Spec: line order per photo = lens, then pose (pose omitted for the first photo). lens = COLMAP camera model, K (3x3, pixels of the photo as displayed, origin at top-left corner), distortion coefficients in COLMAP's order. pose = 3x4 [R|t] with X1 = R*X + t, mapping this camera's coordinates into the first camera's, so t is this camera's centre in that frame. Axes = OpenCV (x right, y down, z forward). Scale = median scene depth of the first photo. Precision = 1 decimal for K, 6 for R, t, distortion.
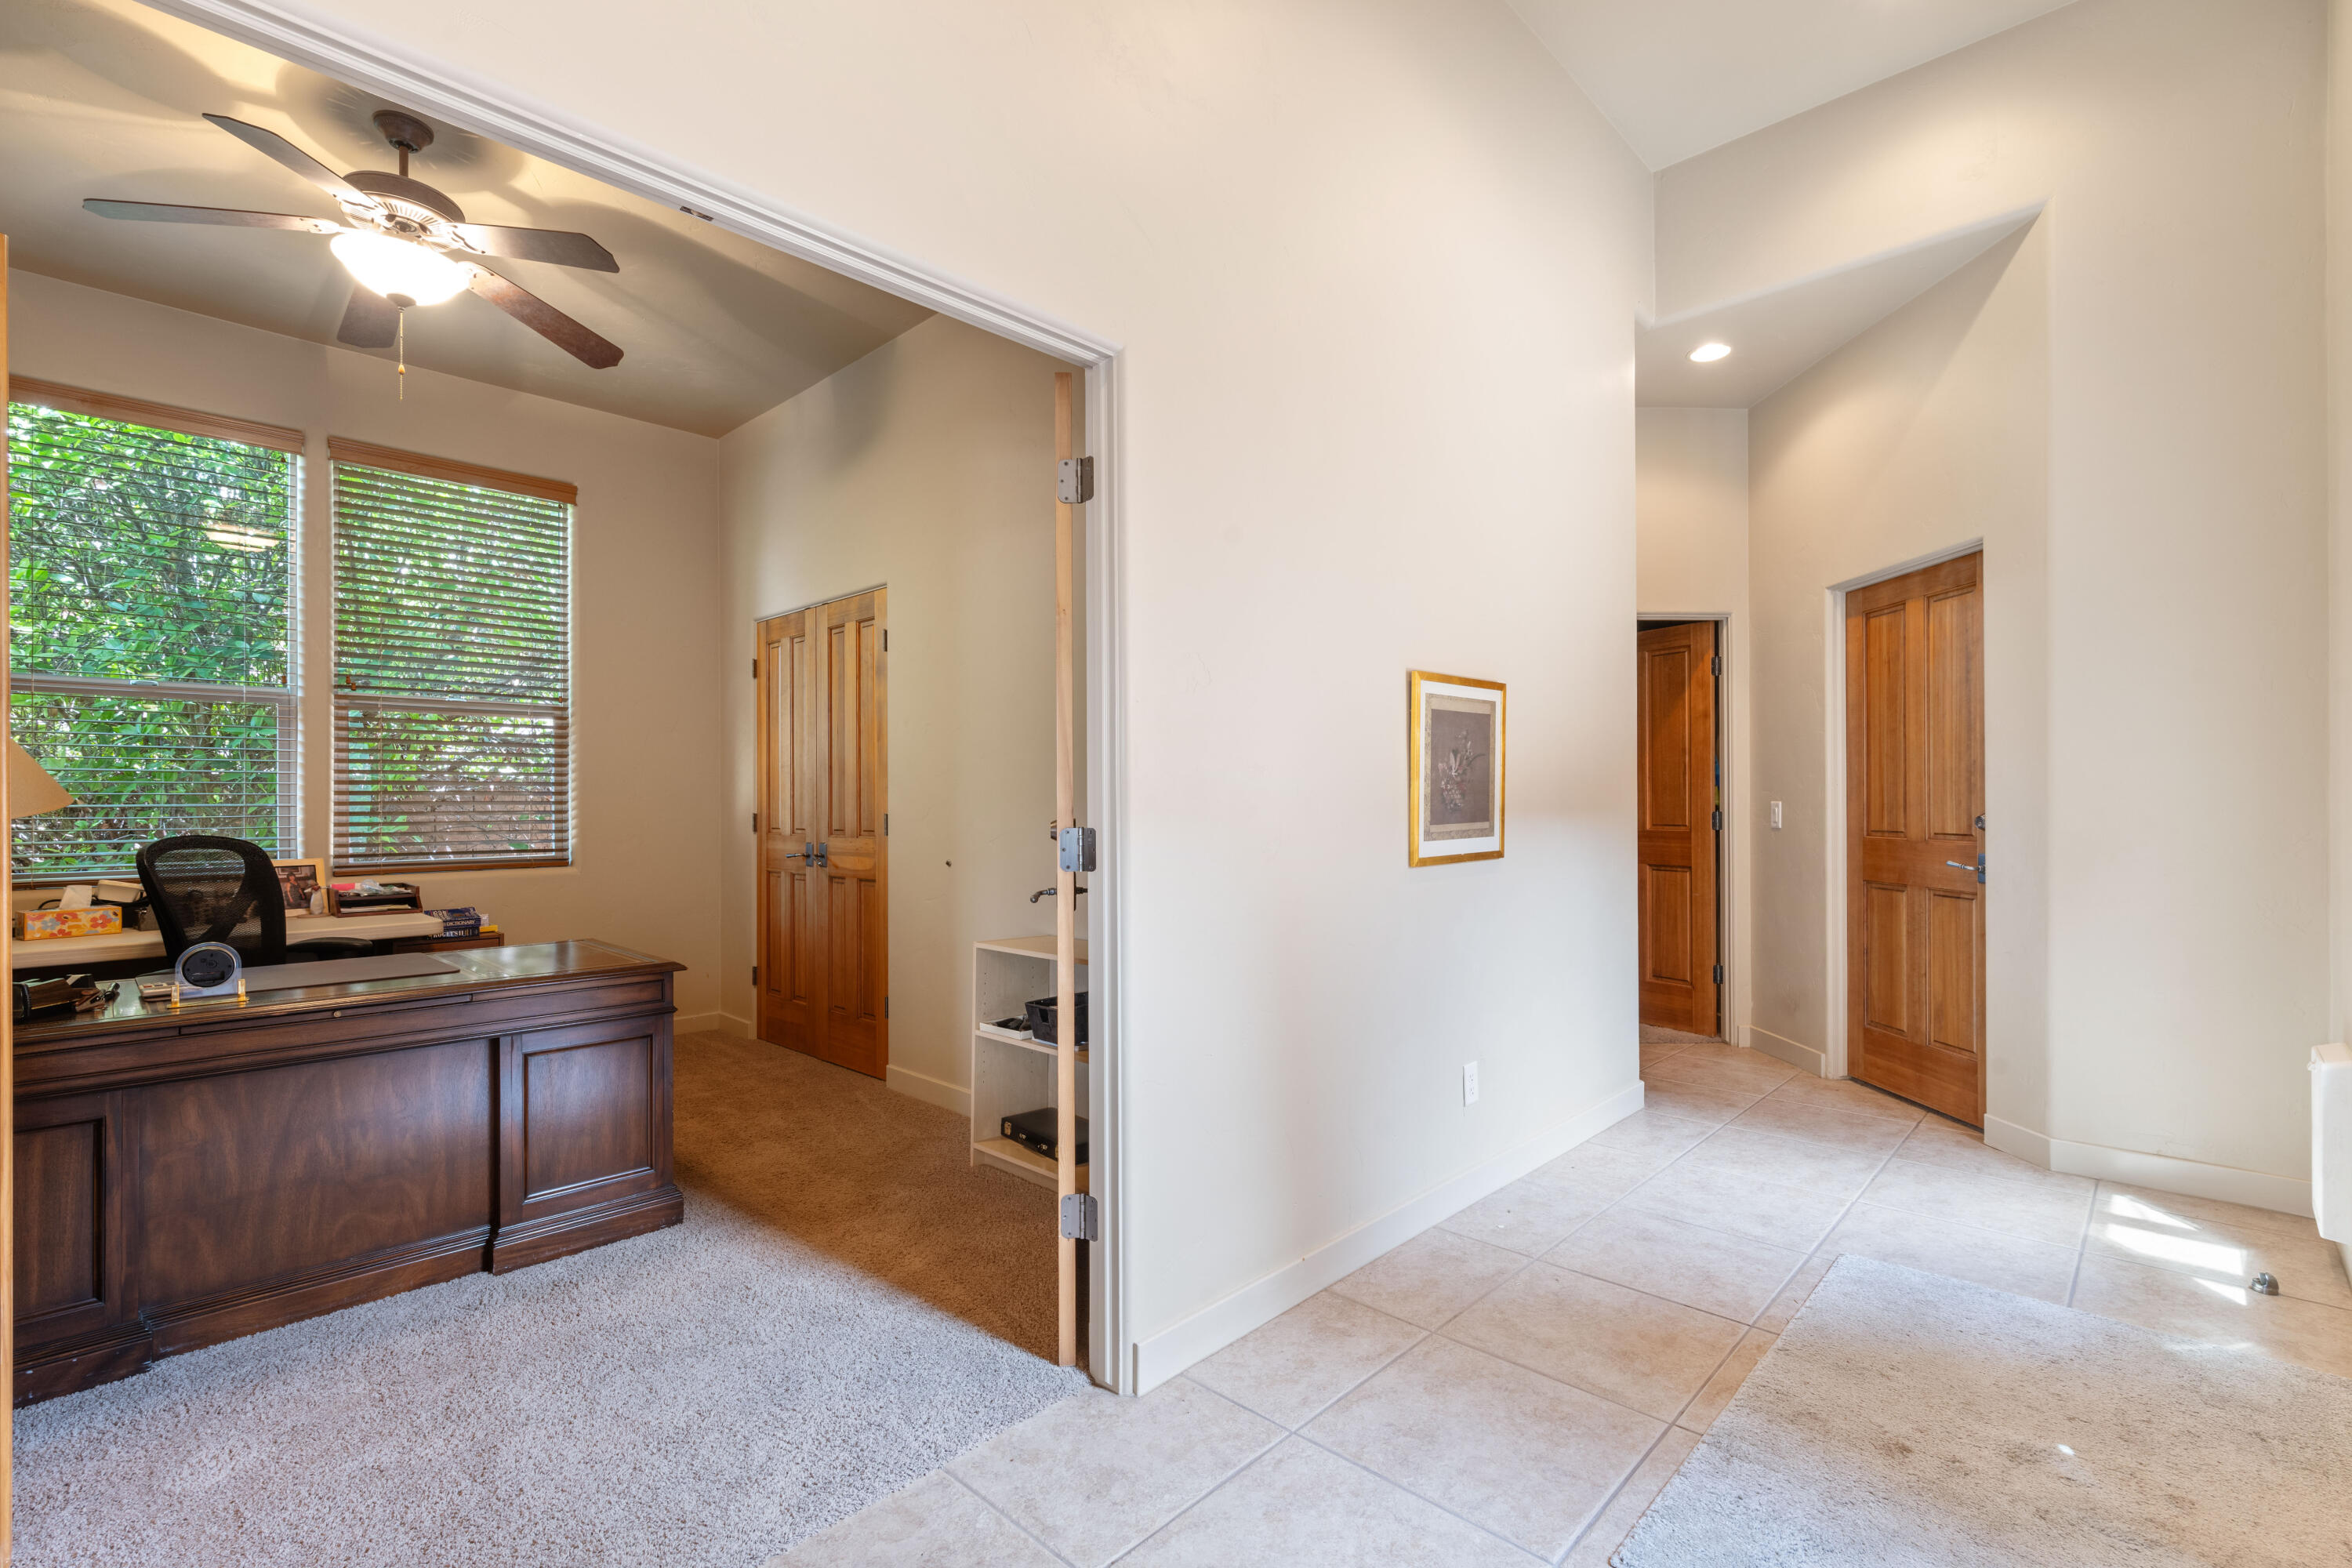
lens RADIAL K [[1081.6, 0, 1181.6], [0, 1081.6, 797.7], [0, 0, 1]] dist [0.011964, -0.000378]
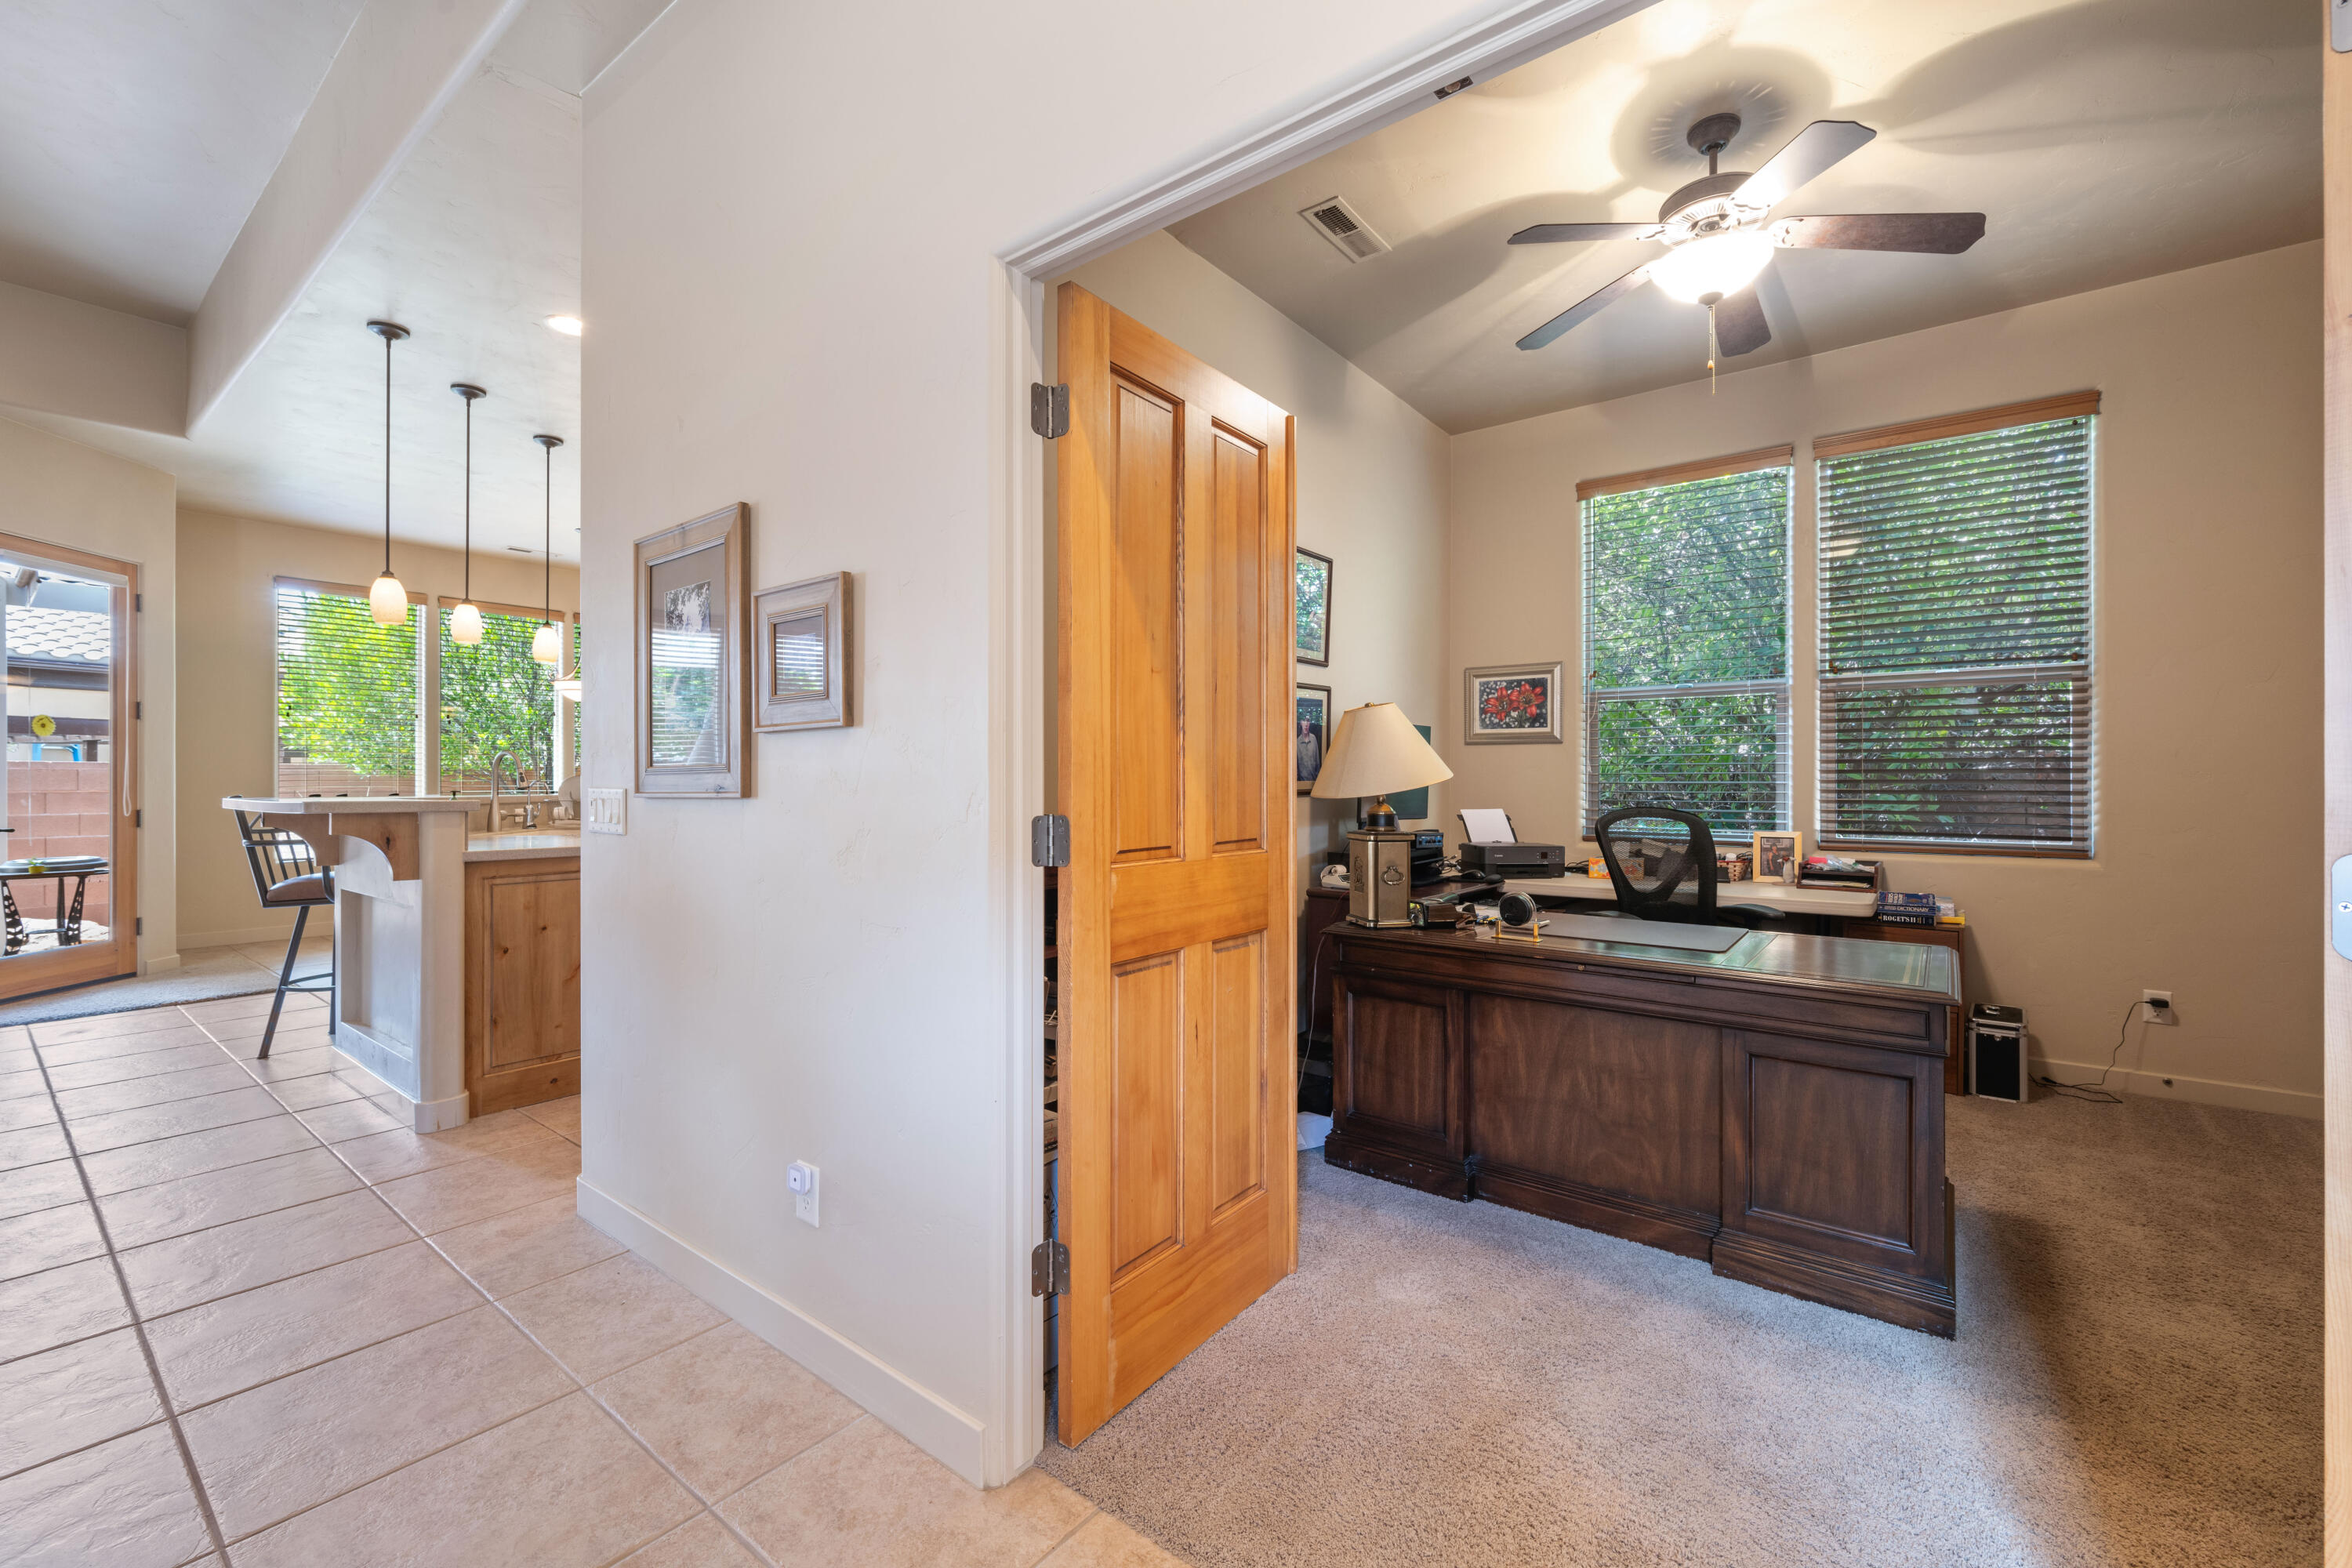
lens RADIAL K [[974.0, 0, 1157.7], [0, 974.0, 776.7], [0, 0, 1]] dist [-0.002901, 0.001184]
pose [[0.096821, -0.000728, -0.995302, 0.107963], [0.000652, 1.000000, -0.000668, 0.001004], [0.995302, -0.000584, 0.096821, 0.265084]]
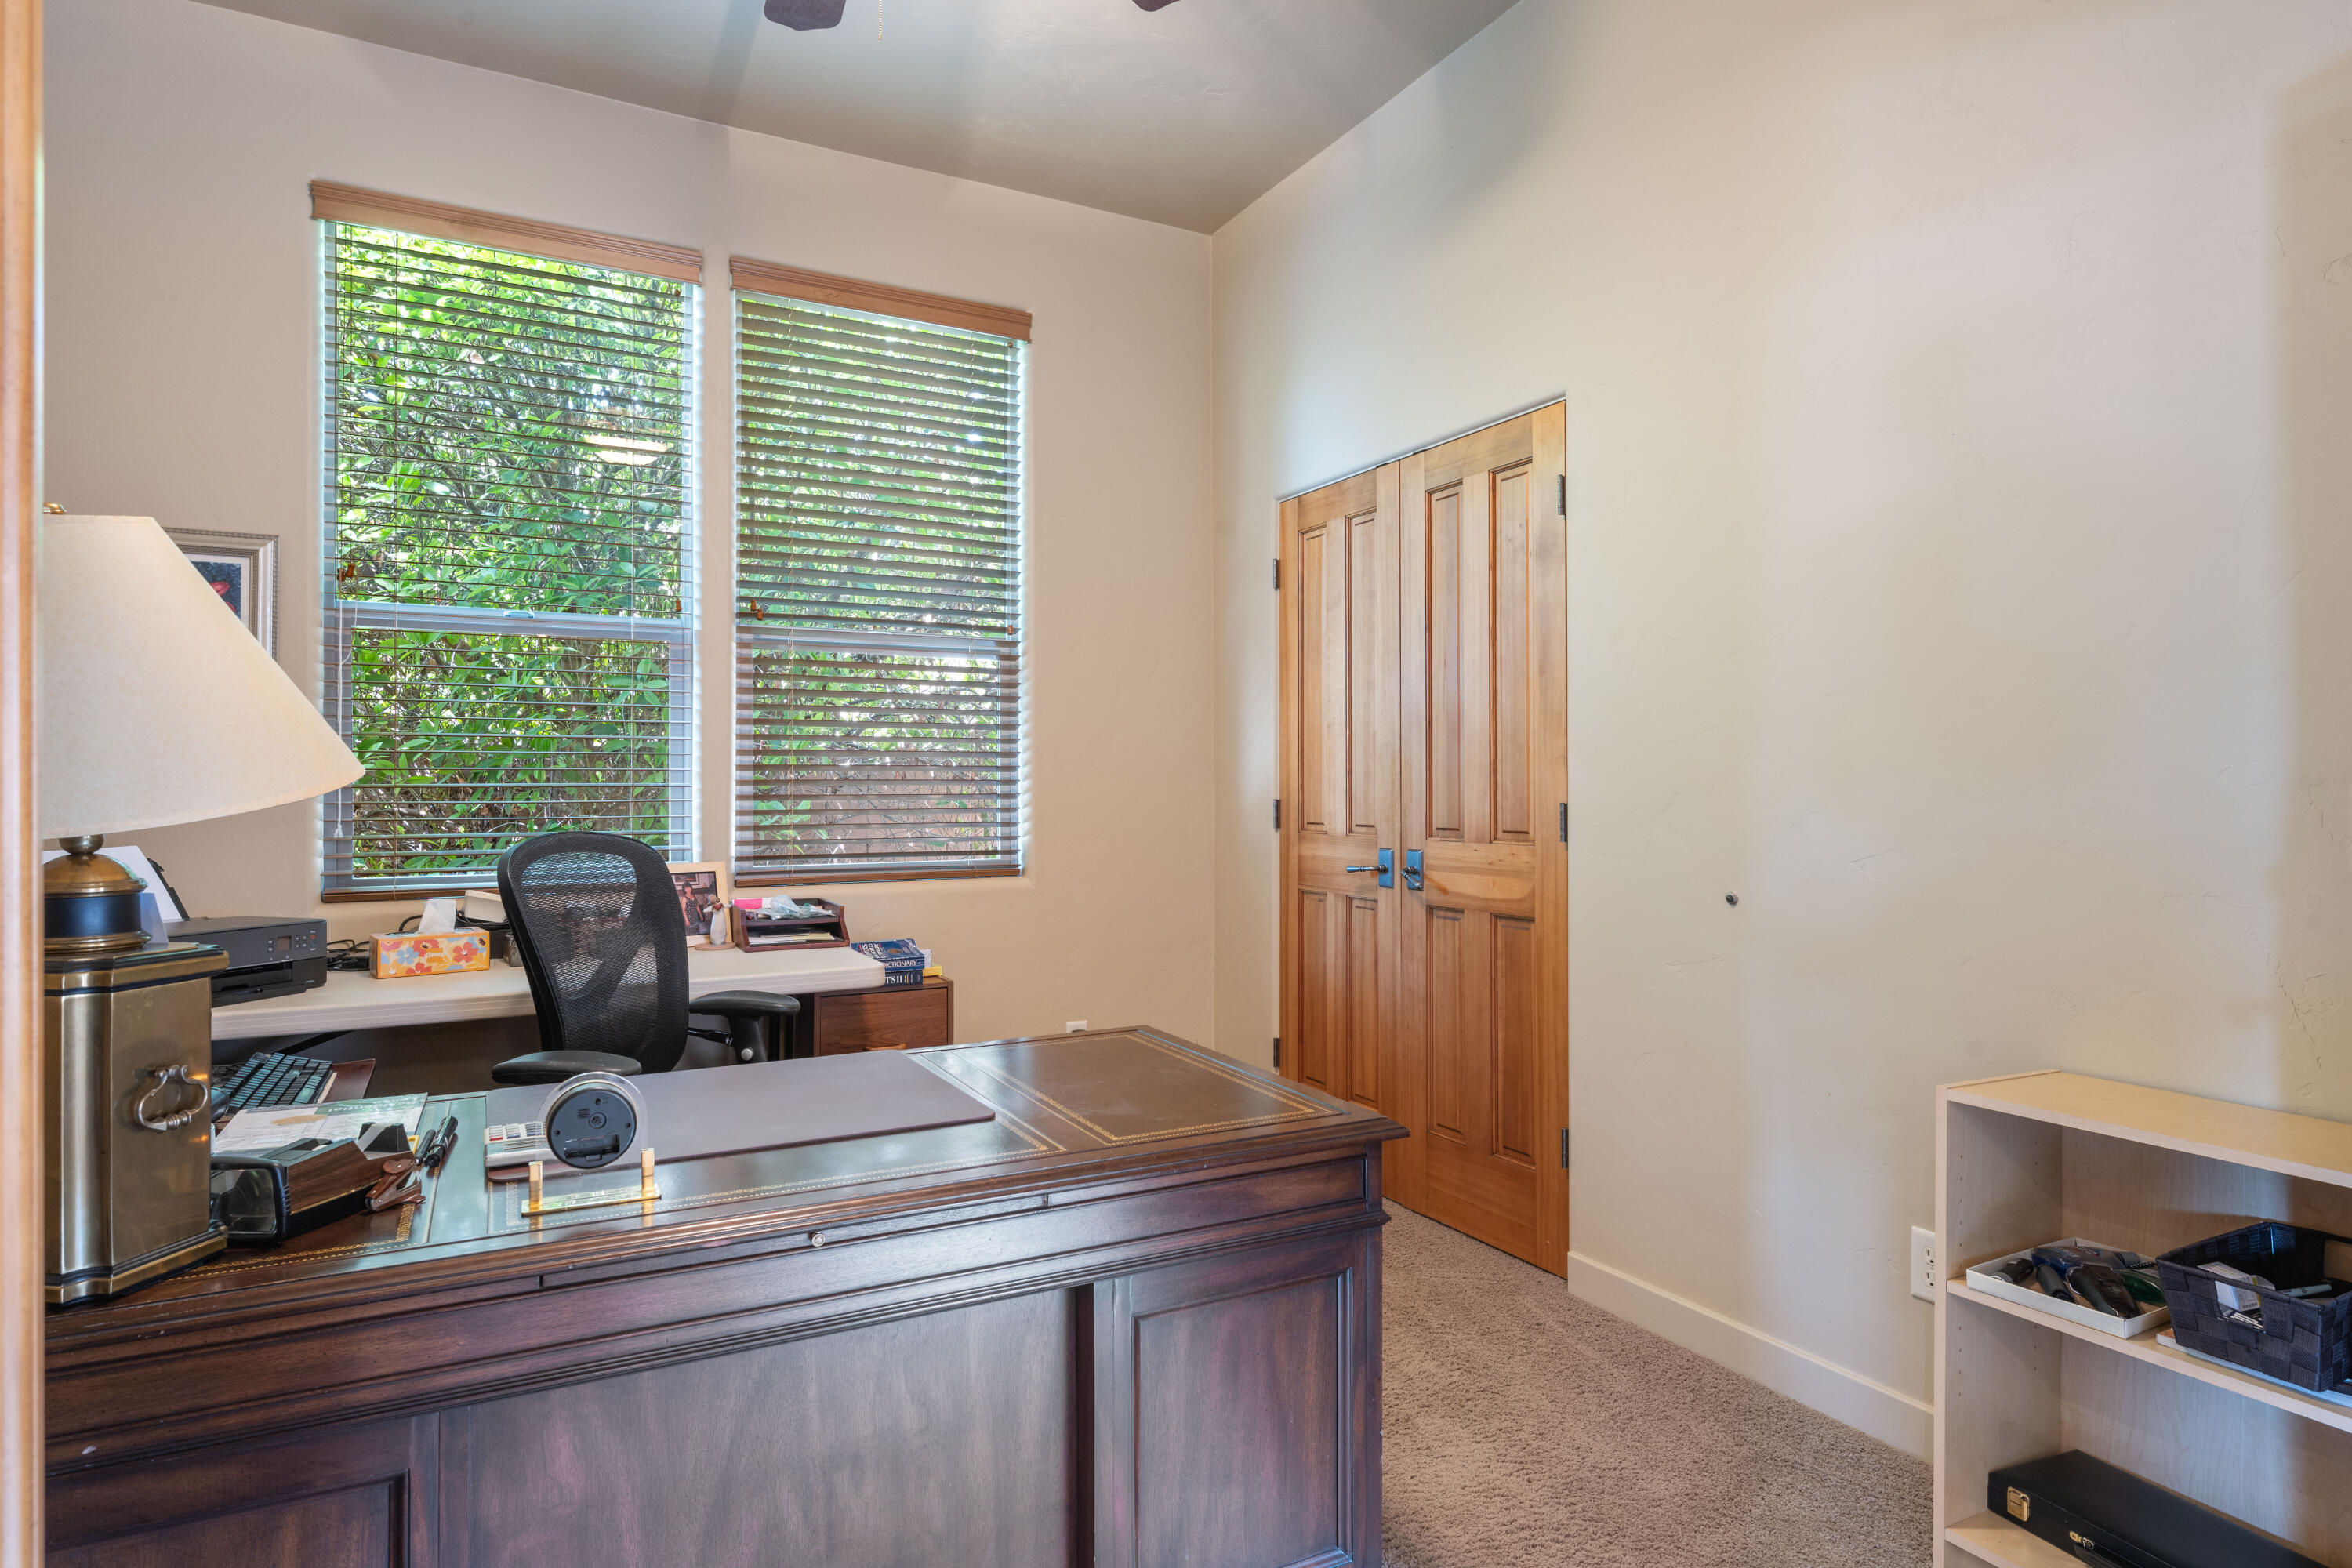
lens RADIAL K [[1288.4, 0, 1159.6], [0, 1288.4, 776.0], [0, 0, 1]] dist [0.007754, 0.001180]
pose [[0.951703, 0.001003, -0.307019, -0.268418], [-0.001564, 0.999998, -0.001582, 0.002271], [0.307017, 0.001985, 0.951702, 0.299779]]
